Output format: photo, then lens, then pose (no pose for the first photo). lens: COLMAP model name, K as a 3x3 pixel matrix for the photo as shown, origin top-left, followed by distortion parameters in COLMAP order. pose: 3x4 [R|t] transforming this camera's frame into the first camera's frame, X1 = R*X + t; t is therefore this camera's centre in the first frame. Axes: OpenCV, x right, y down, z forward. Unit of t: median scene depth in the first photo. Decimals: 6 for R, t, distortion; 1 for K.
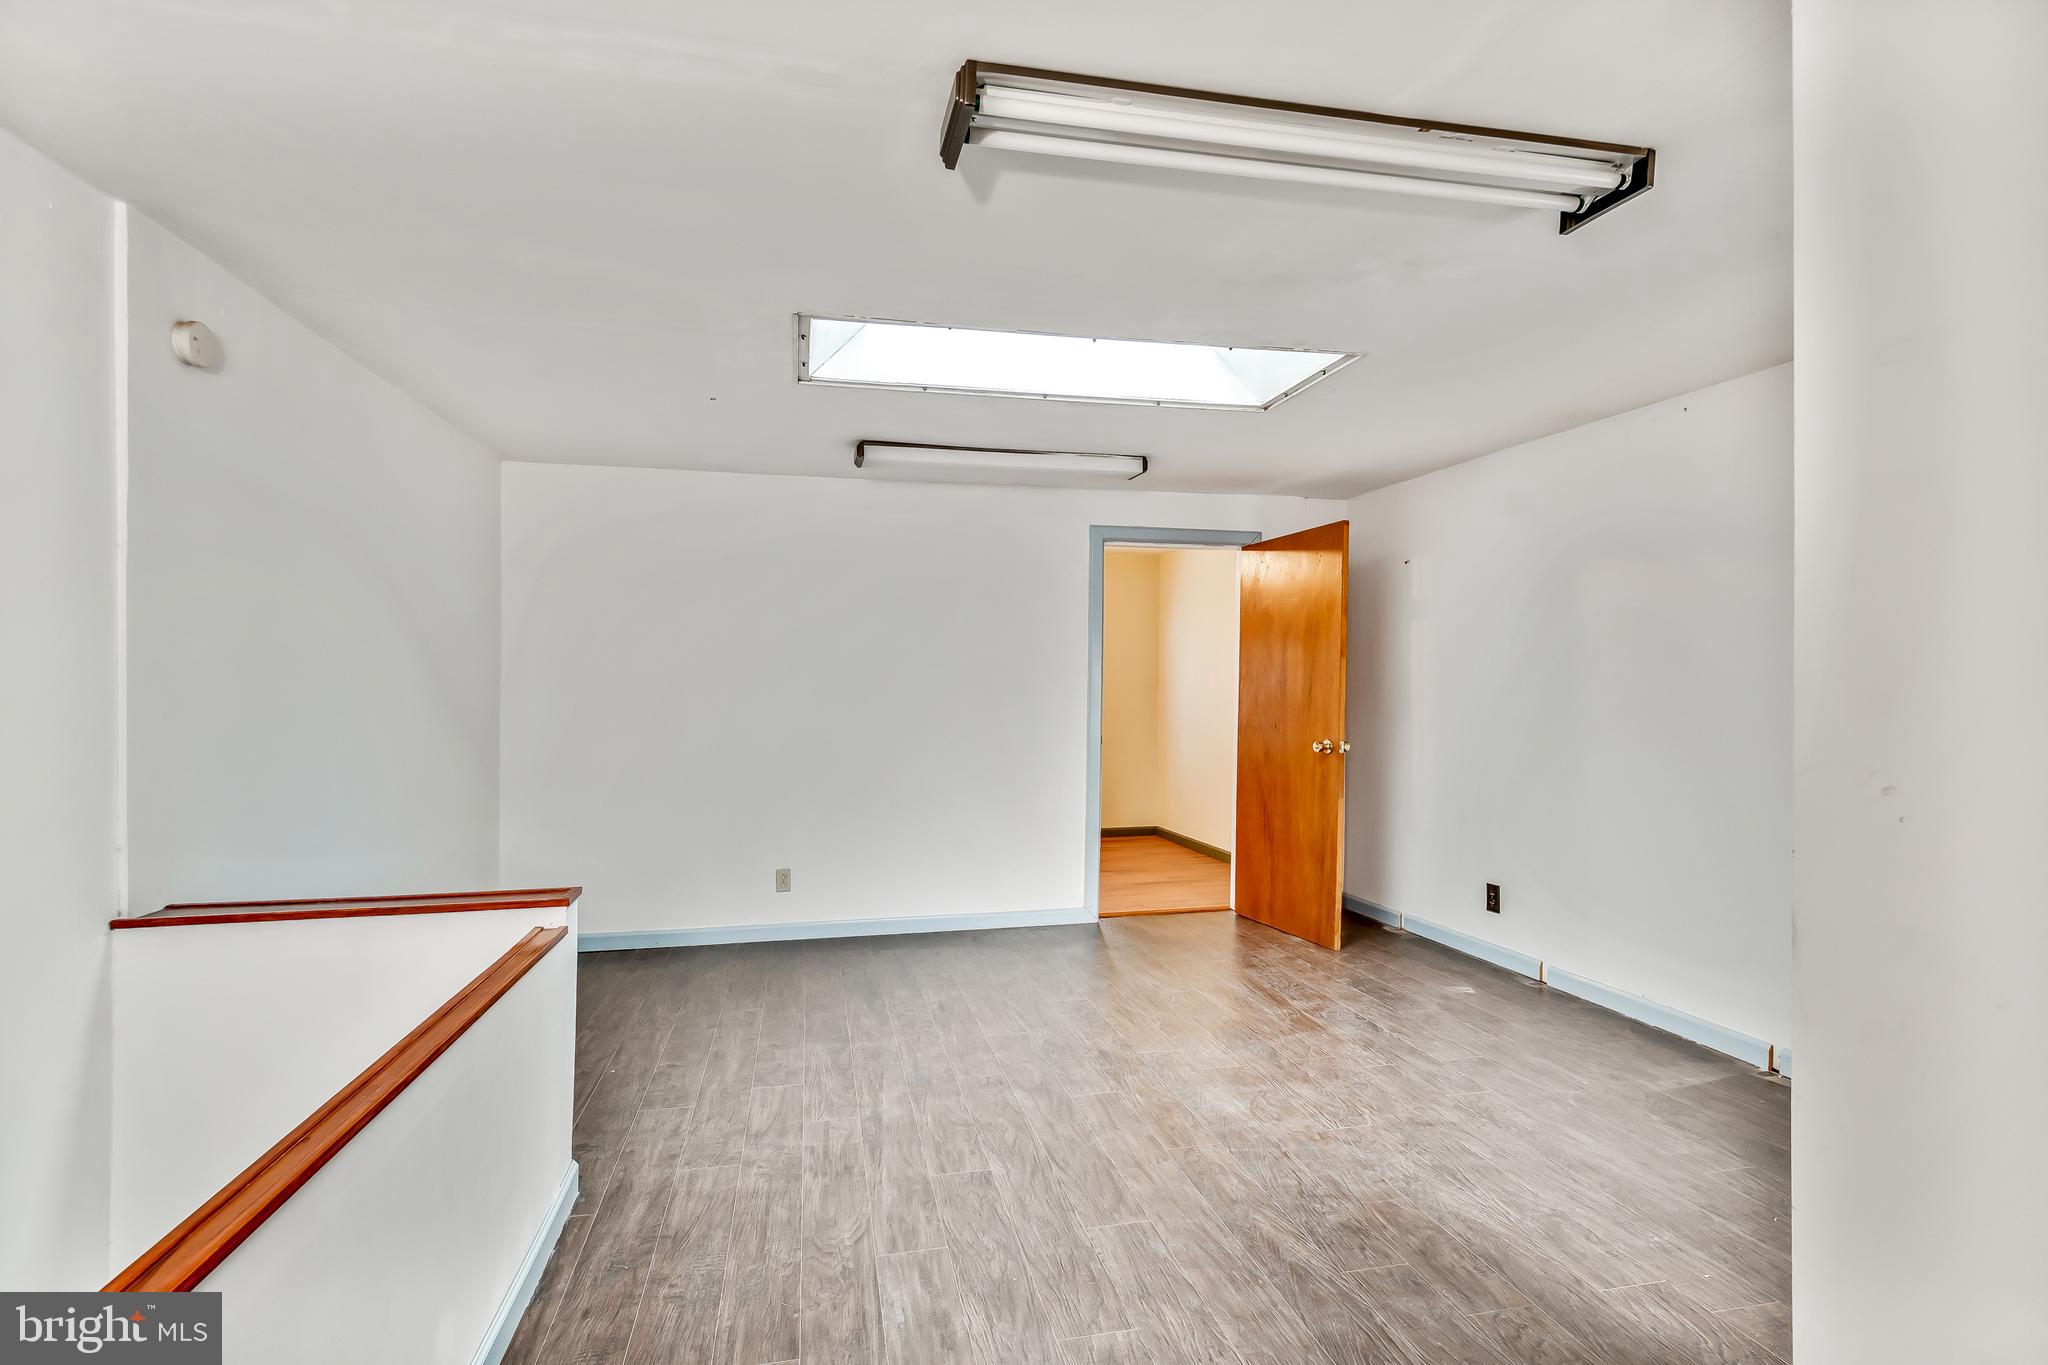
lens RADIAL K [[888.6, 0, 1018.2], [0, 888.6, 692.6], [0, 0, 1]] dist [0.002075, 0.000758]
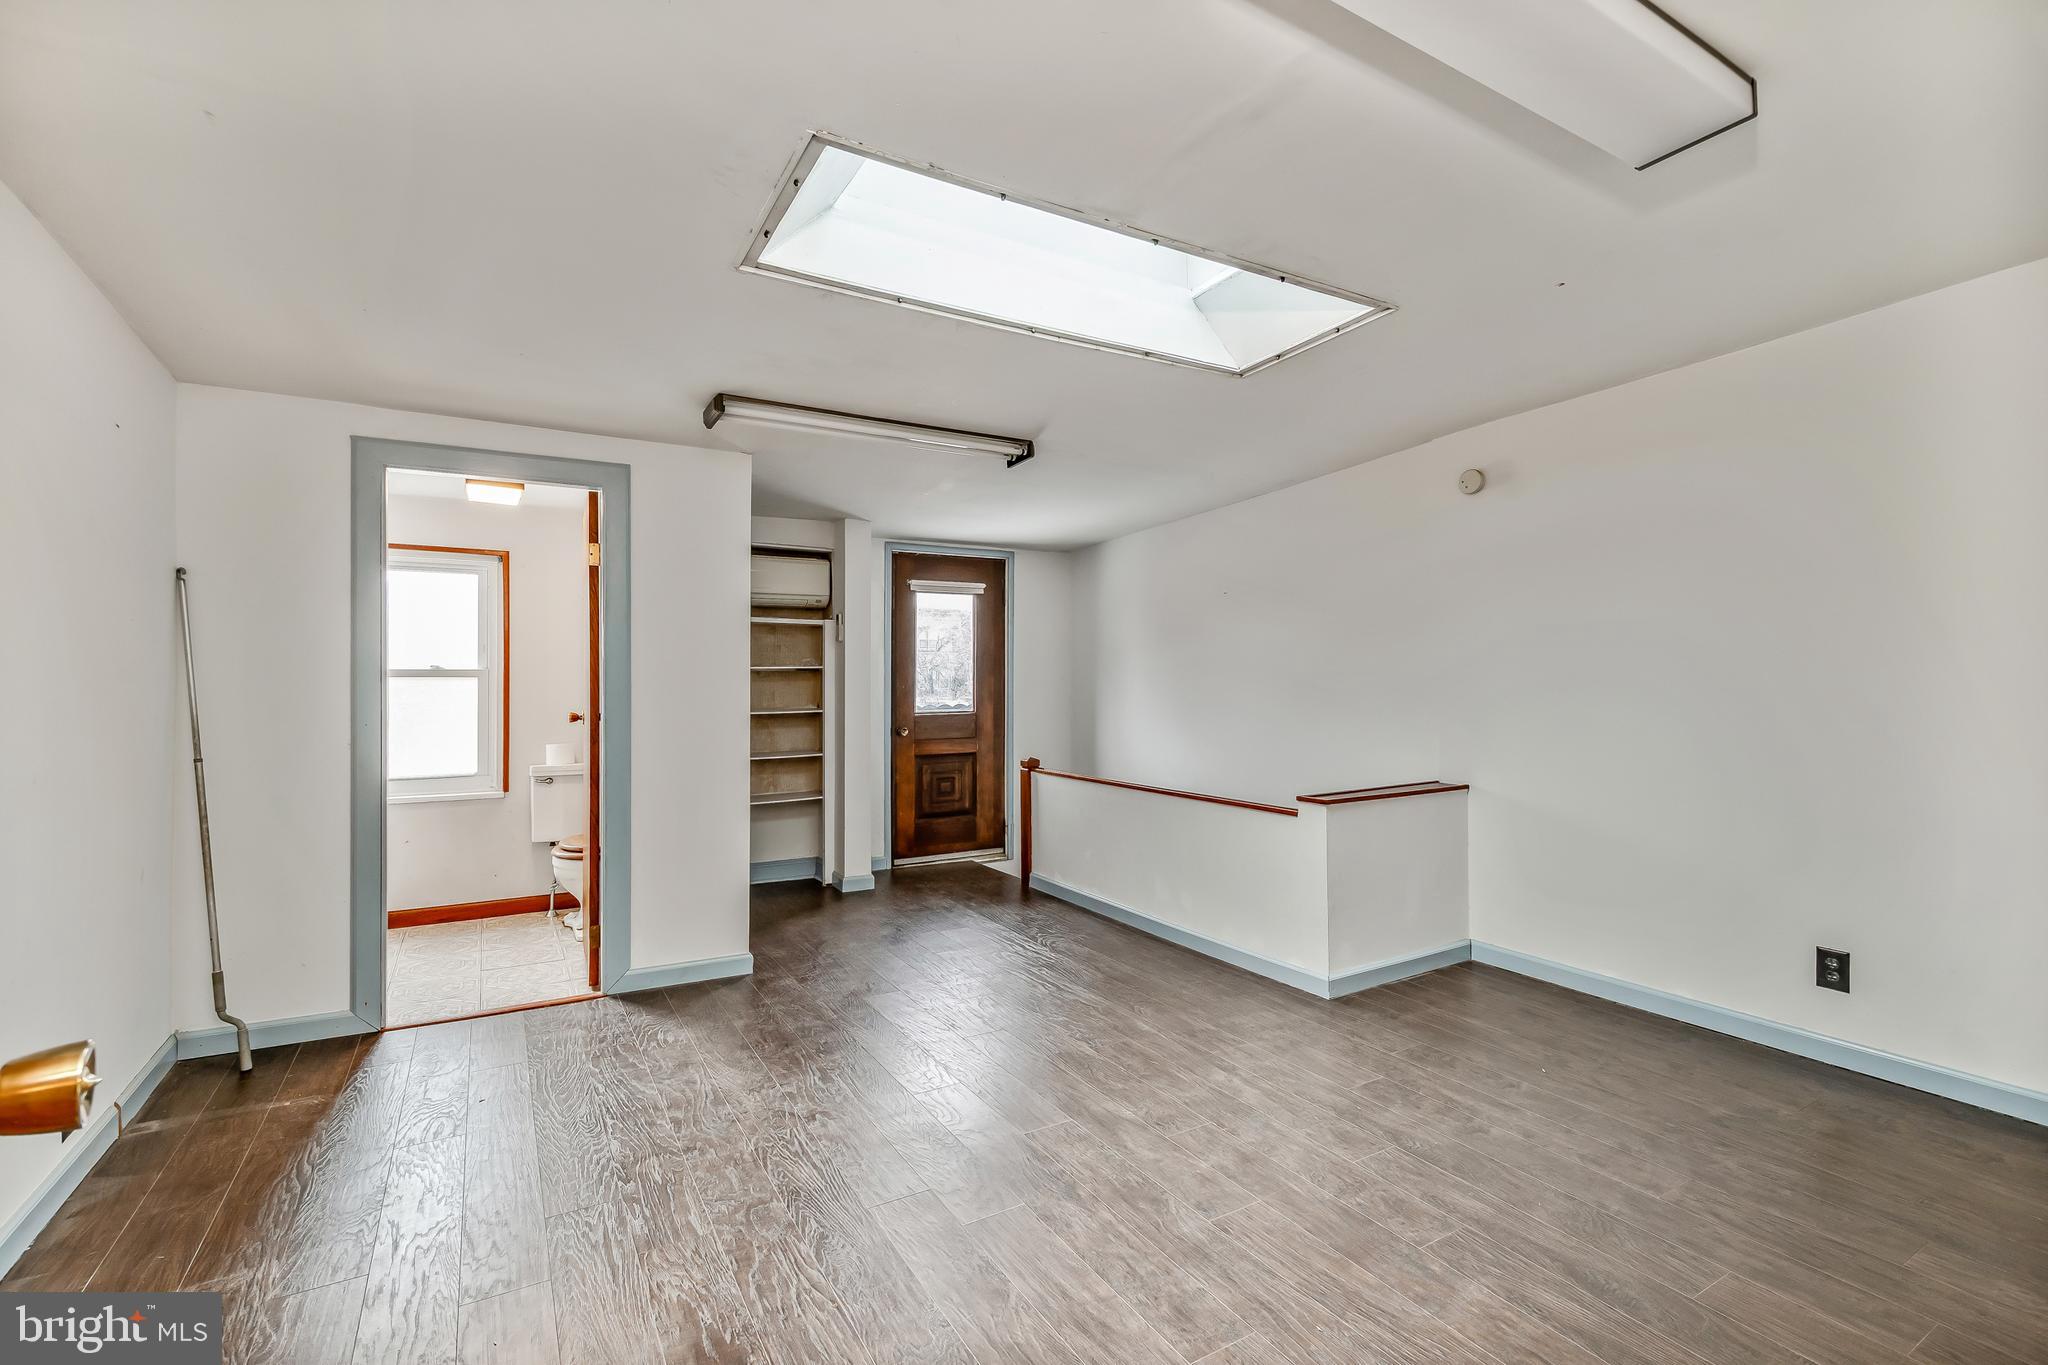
lens RADIAL K [[888.6, 0, 1021.5], [0, 888.6, 680.2], [0, 0, 1]] dist [0.002075, 0.000758]
pose [[-0.950326, 0.011450, -0.311047, 0.381857], [0.013799, 0.999890, -0.005350, 0.009010], [0.310952, -0.009377, -0.950380, 1.832871]]
